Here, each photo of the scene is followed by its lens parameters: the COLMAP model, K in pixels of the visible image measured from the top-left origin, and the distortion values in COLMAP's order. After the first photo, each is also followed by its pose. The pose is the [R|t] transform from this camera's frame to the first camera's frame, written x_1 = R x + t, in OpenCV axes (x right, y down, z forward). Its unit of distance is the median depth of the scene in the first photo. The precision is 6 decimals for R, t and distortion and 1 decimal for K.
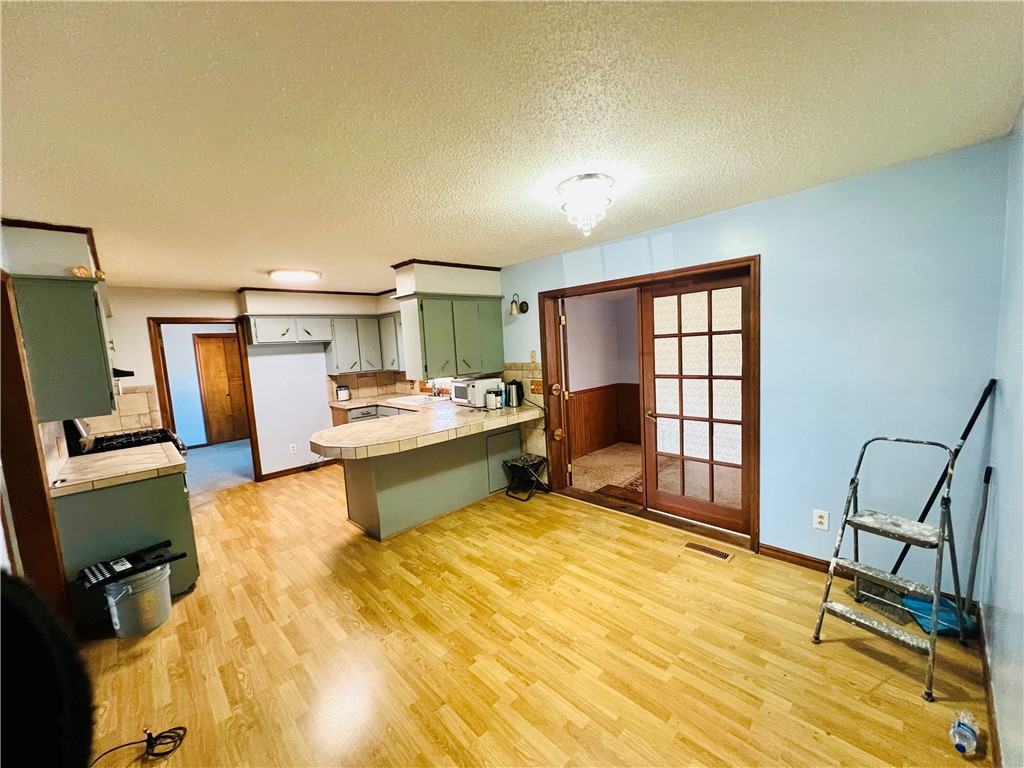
lens RADIAL K [[408.3, 0, 510.7], [0, 408.3, 386.7], [0, 0, 1]] dist [-0.000313, 0.000014]
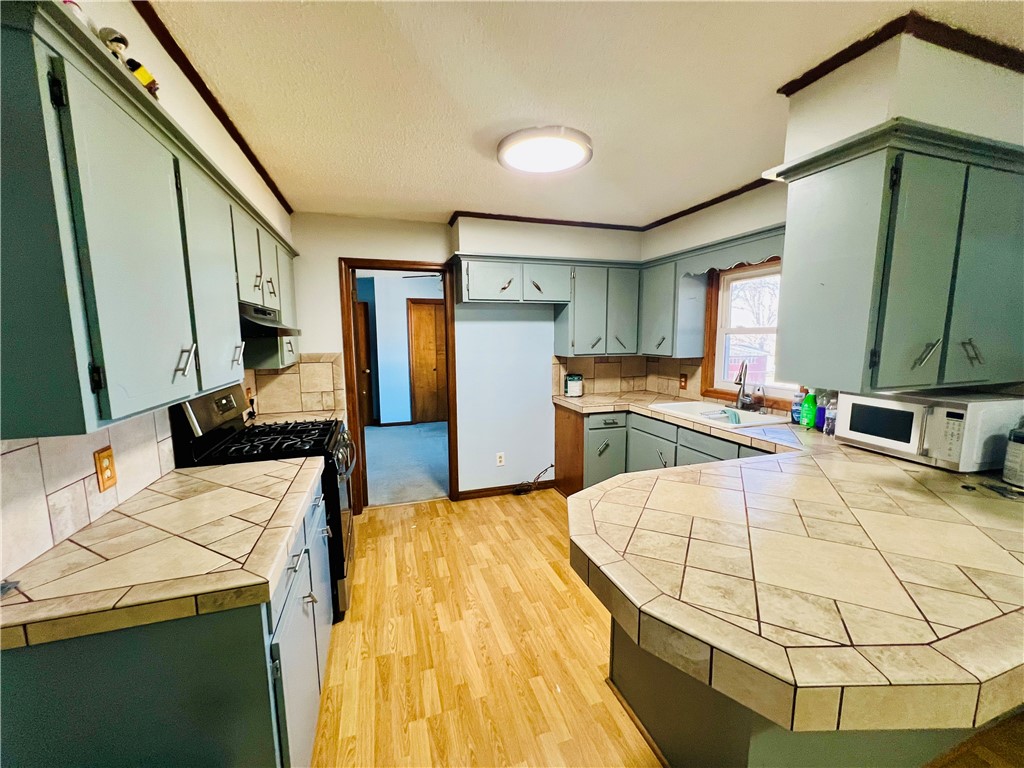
lens RADIAL K [[408.3, 0, 510.7], [0, 408.3, 386.7], [0, 0, 1]] dist [-0.000313, 0.000014]
pose [[0.899948, 0.103057, -0.423643, -0.254607], [-0.087920, 0.994598, 0.055180, -0.009815], [0.427041, -0.012412, 0.904147, 0.414046]]
